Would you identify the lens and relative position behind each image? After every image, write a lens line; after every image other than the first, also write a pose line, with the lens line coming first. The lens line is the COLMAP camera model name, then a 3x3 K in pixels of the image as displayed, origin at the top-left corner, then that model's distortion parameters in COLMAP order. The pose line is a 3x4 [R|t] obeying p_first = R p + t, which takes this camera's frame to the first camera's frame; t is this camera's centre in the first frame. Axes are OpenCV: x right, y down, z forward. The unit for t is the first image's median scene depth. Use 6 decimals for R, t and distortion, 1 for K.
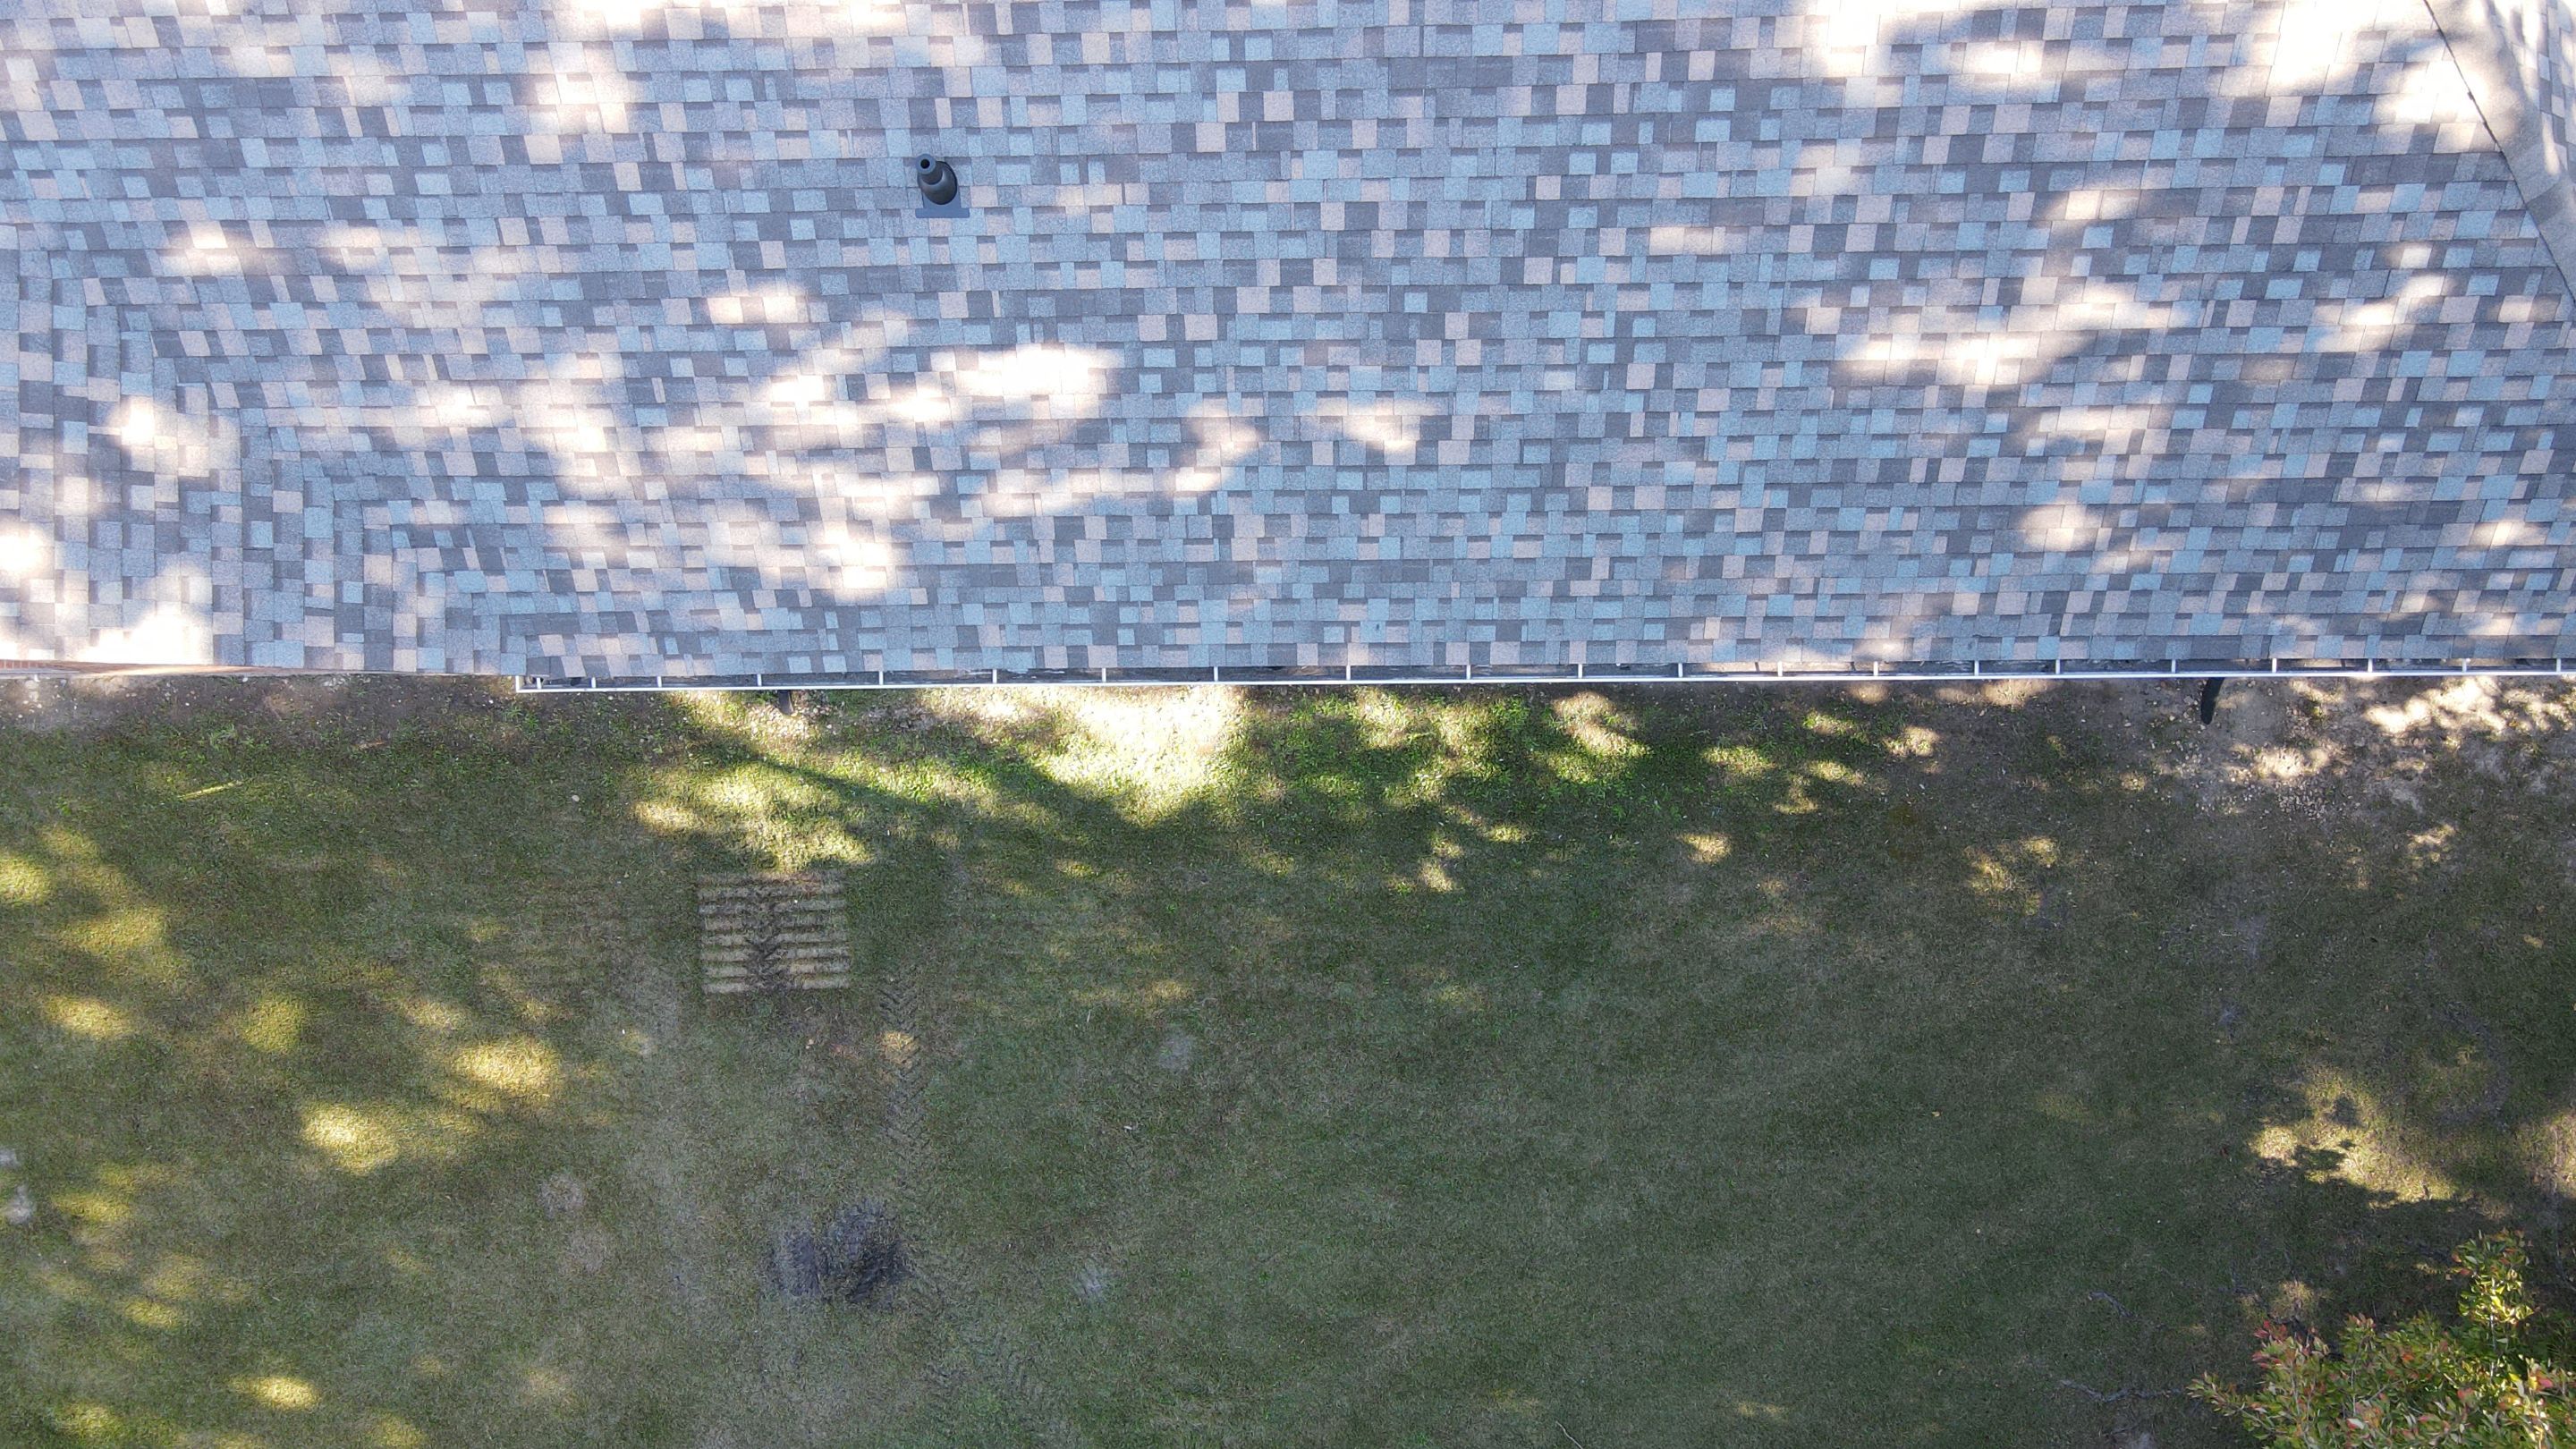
lens RADIAL K [[1957.3, 0, 1284.8], [0, 1957.3, 719.4], [0, 0, 1]] dist [-0.015943, 0.042175]
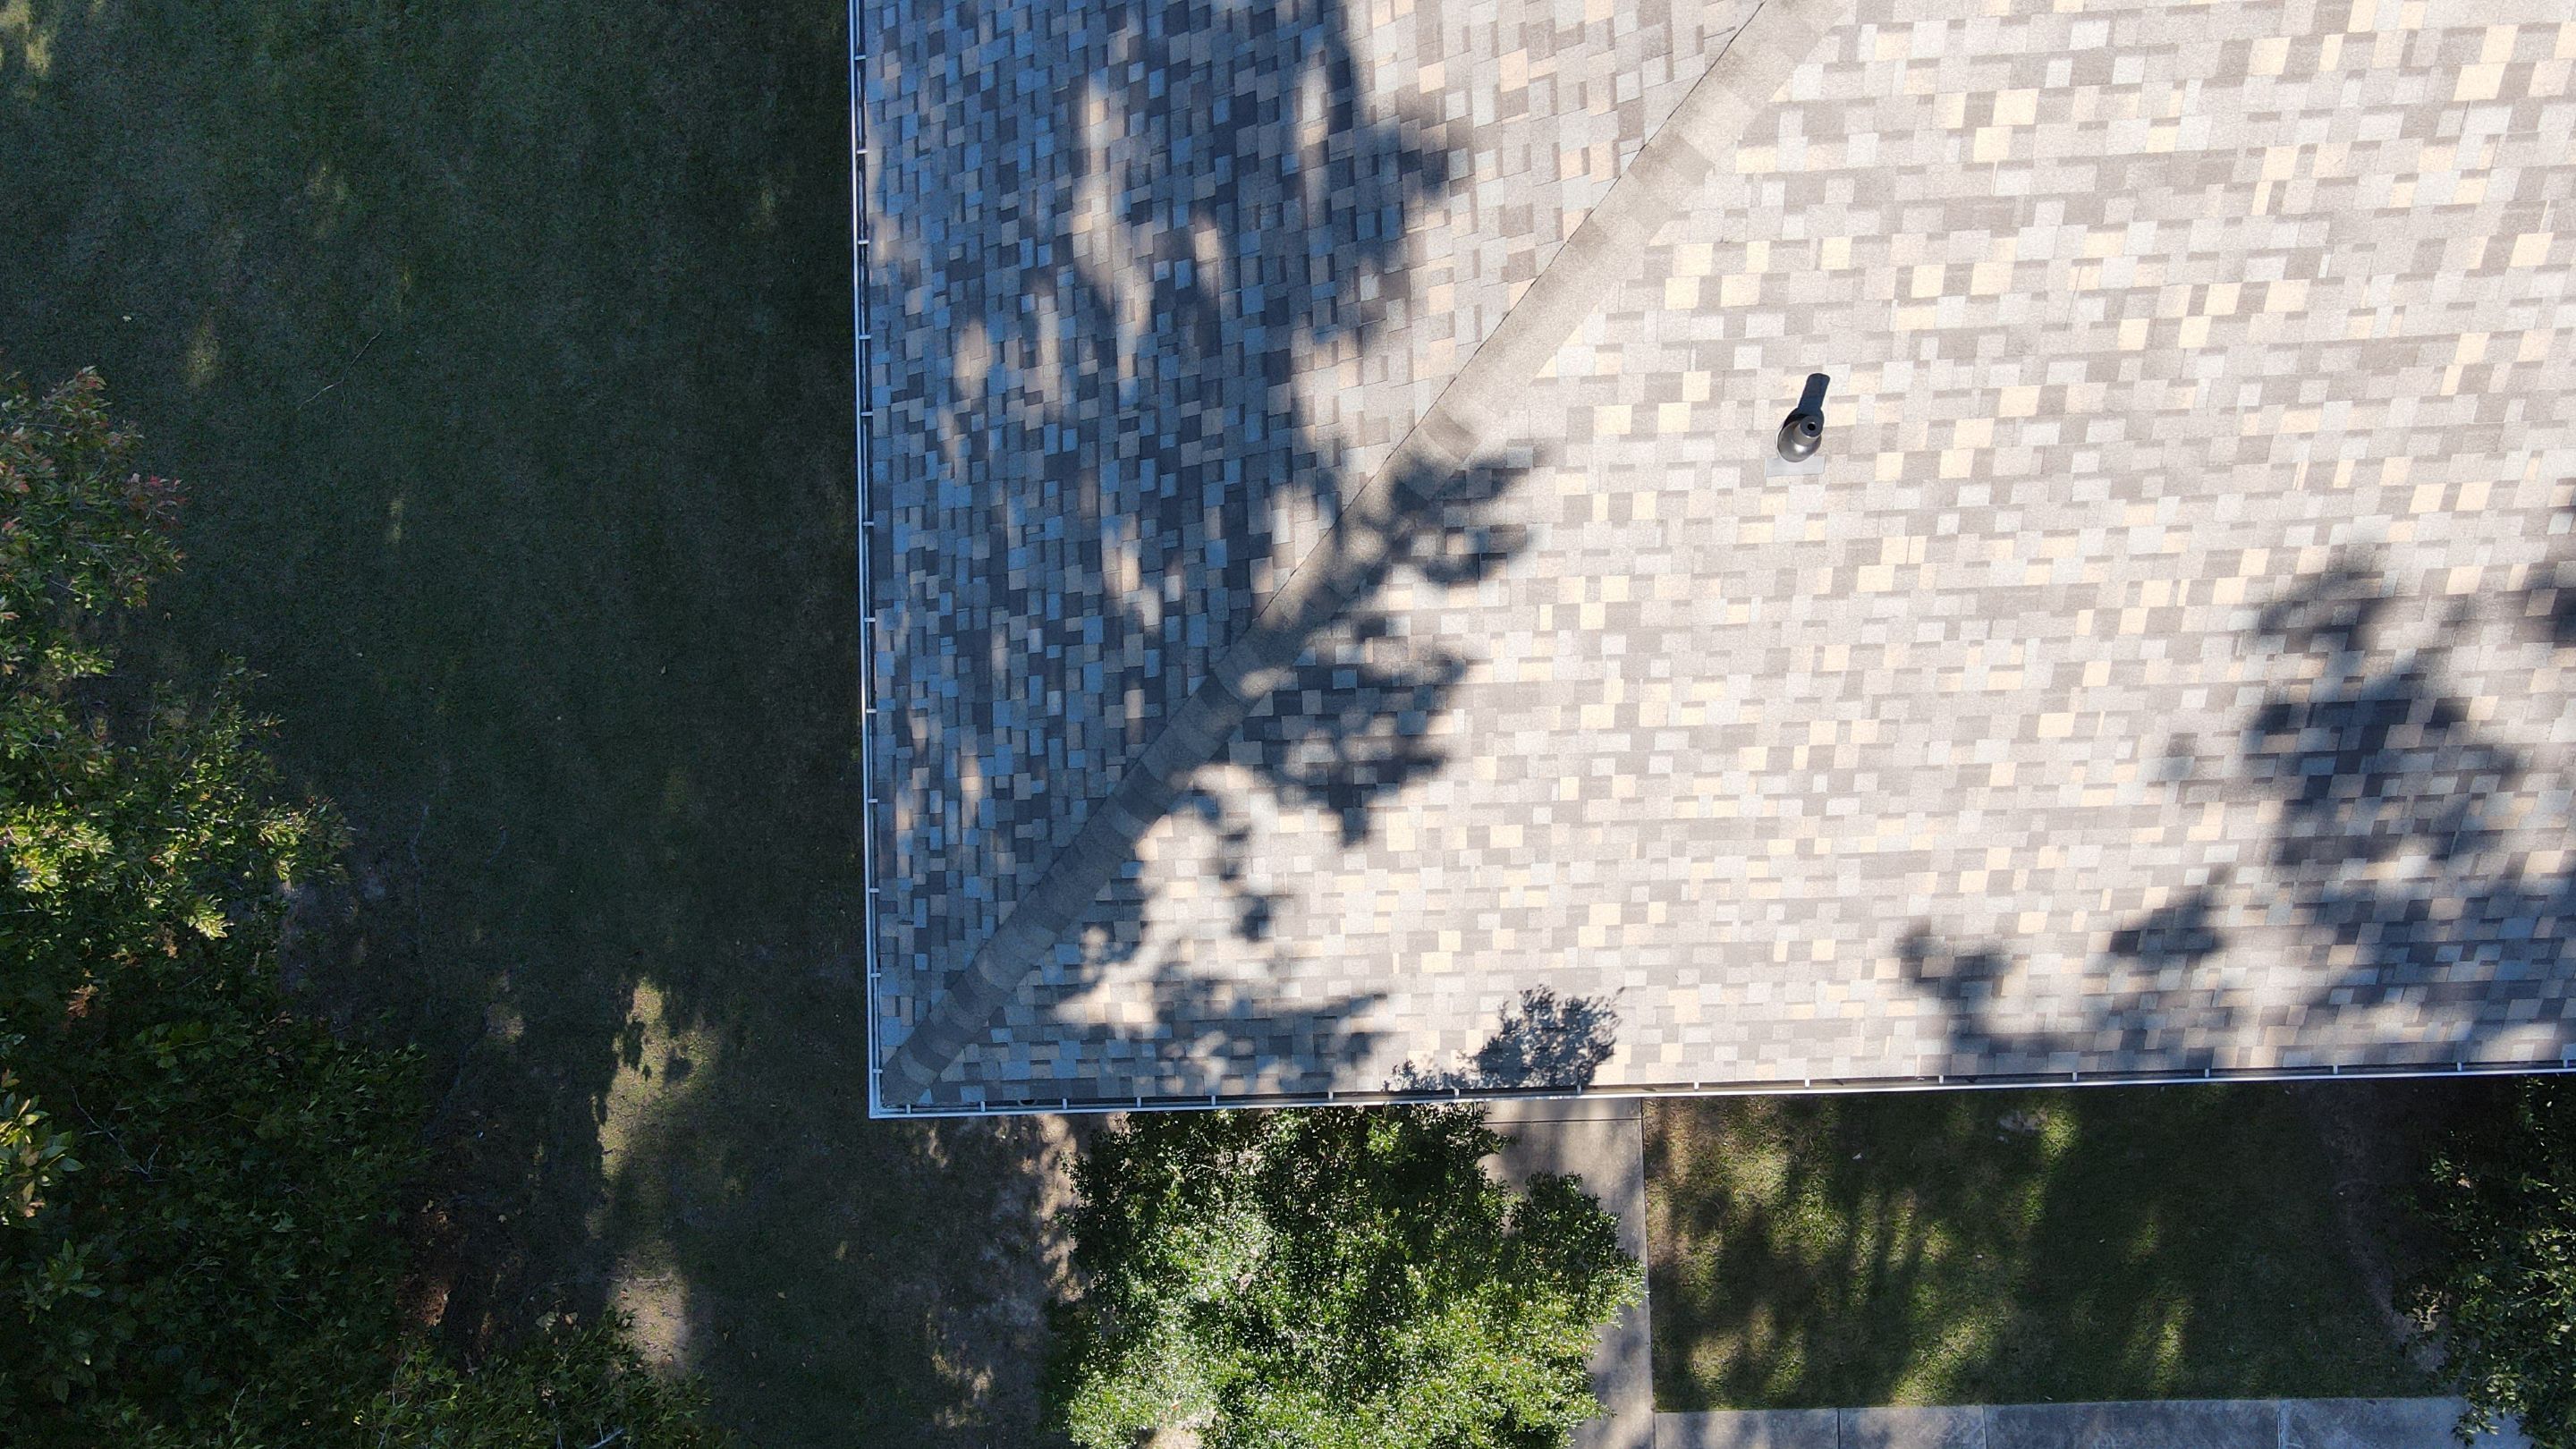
lens RADIAL K [[1957.3, 0, 1282.8], [0, 1957.3, 727.8], [0, 0, 1]] dist [-0.015943, 0.042175]
pose [[0.027224, 0.999420, -0.020453, 0.612423], [-0.994286, 0.029185, 0.102679, -0.359375], [0.103216, 0.017541, 0.994504, 0.001325]]
